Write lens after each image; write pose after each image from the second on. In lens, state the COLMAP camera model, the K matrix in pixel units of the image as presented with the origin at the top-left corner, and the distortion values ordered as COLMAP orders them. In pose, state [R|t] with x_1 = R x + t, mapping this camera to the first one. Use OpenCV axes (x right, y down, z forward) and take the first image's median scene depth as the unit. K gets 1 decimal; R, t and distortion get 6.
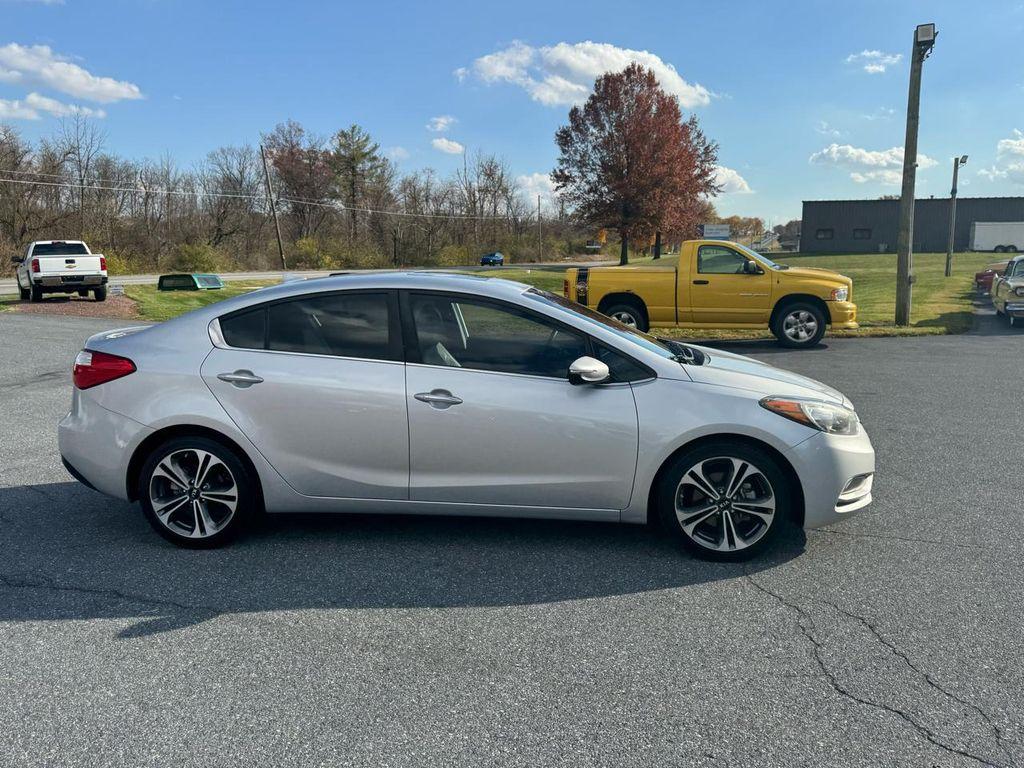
lens RADIAL K [[789.4, 0, 512.0], [0, 789.4, 384.0], [0, 0, 1]] dist [0.116781, -0.197934]
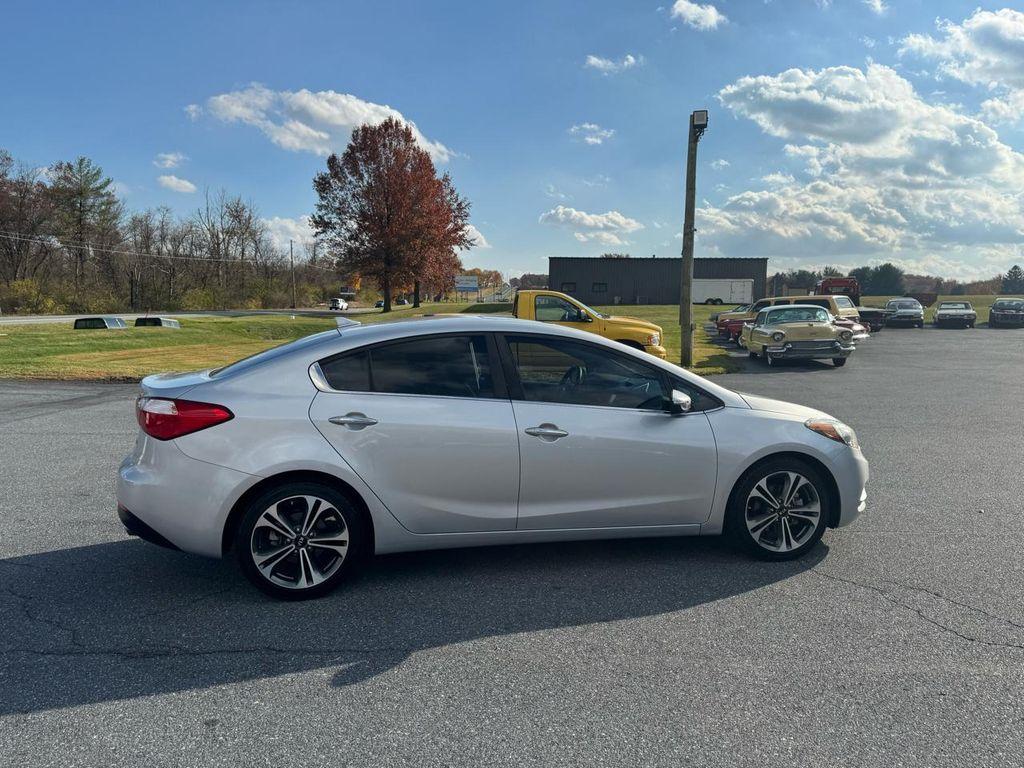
lens RADIAL K [[789.3, 0, 523.0], [0, 789.3, 375.5], [0, 0, 1]] dist [0.105726, -0.174918]
pose [[0.948608, -0.018559, 0.315910, -0.067483], [0.040326, 0.997230, -0.062506, 0.001022], [-0.313875, 0.072033, 0.946728, -0.002672]]
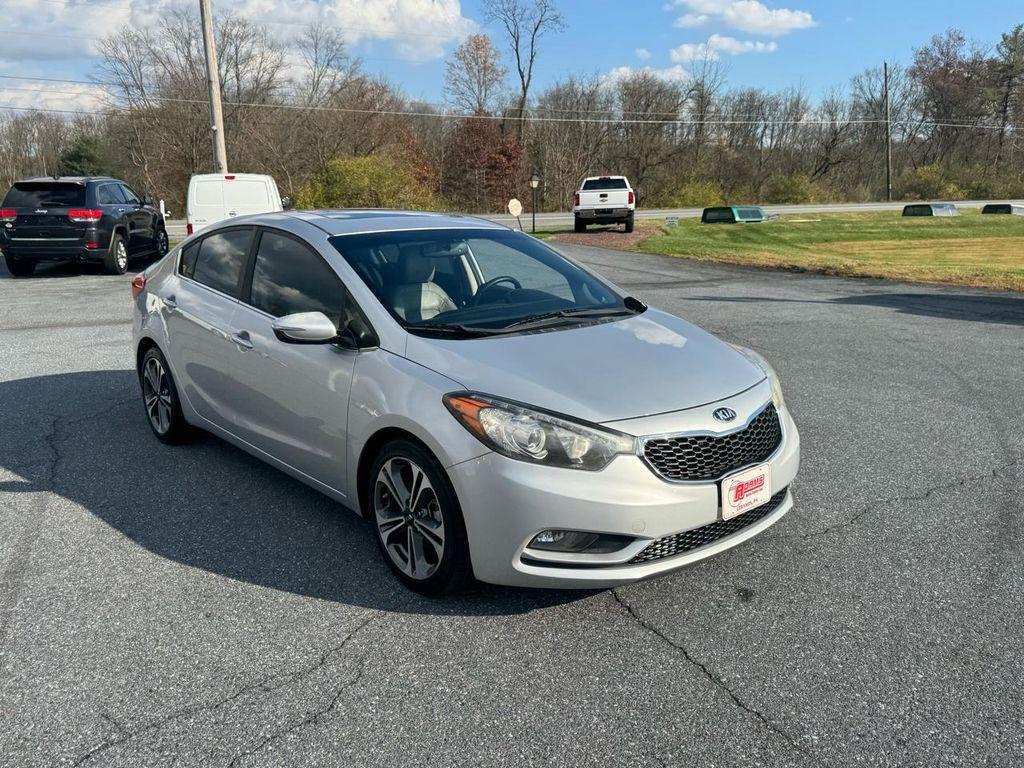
lens RADIAL K [[791.7, 0, 508.8], [0, 791.7, 394.2], [0, 0, 1]] dist [0.120111, -0.214666]
pose [[0.735318, 0.161841, -0.658115, 0.118936], [-0.099236, 0.986314, 0.131673, -0.011631], [0.670418, -0.031513, 0.741314, 0.070080]]
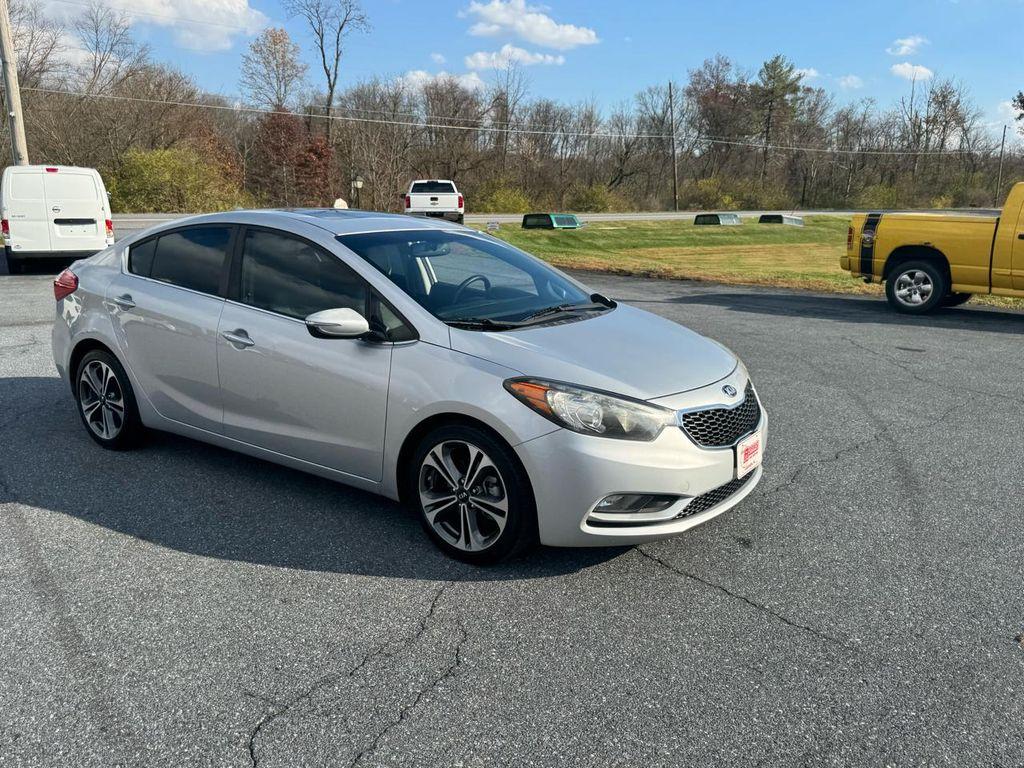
lens RADIAL K [[792.2, 0, 508.0], [0, 792.2, 392.0], [0, 0, 1]] dist [0.105357, -0.162995]
pose [[0.873293, 0.131298, -0.469169, 0.098812], [-0.093409, 0.990259, 0.103260, -0.007272], [0.478157, -0.046352, 0.877050, 0.040689]]
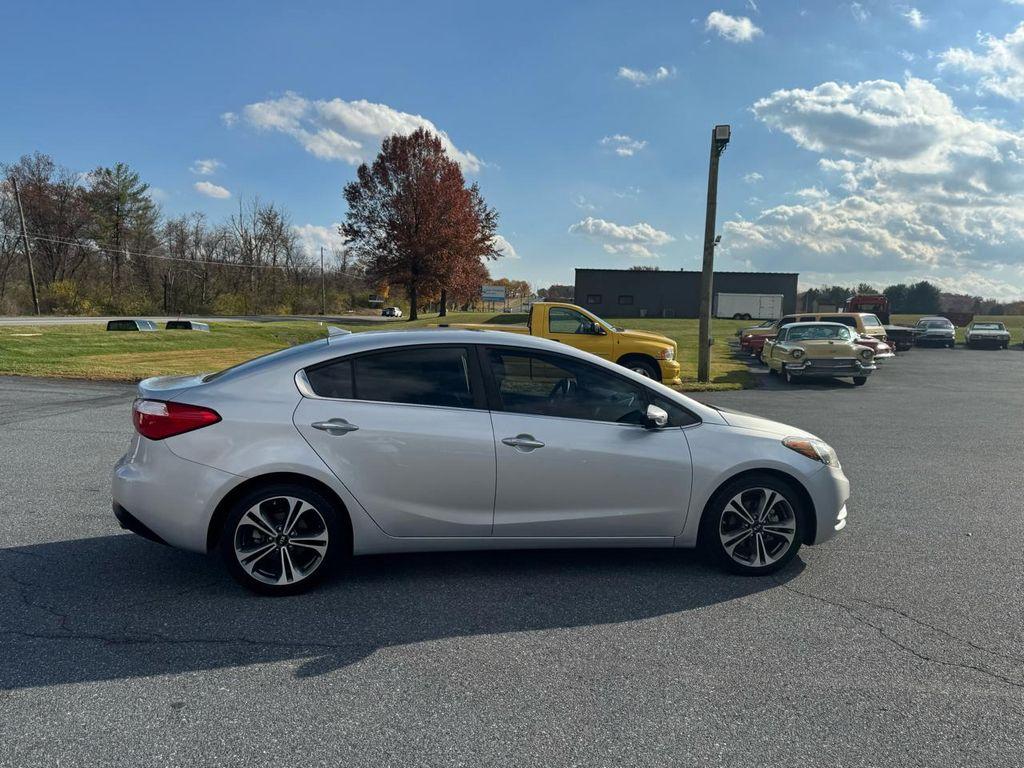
lens RADIAL K [[789.4, 0, 512.0], [0, 789.4, 384.0], [0, 0, 1]] dist [0.116781, -0.197934]
pose [[0.962082, 0.005955, 0.272695, -0.059997], [0.012674, 0.997706, -0.066502, 0.001476], [-0.272465, 0.067437, 0.959800, -0.010160]]
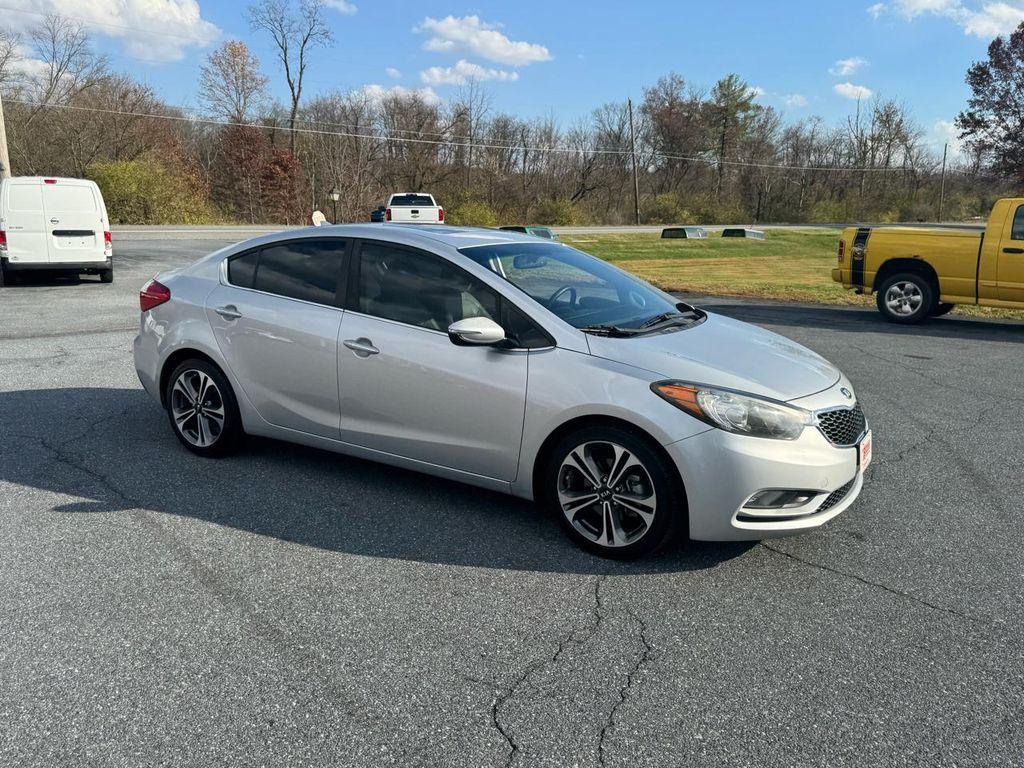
lens RADIAL K [[792.3, 0, 506.8], [0, 792.3, 383.3], [0, 0, 1]] dist [0.092706, -0.134070]
pose [[0.896690, 0.113525, -0.427854, 0.076335], [-0.090785, 0.993172, 0.073257, -0.003951], [0.433250, -0.026846, 0.900874, 0.021835]]
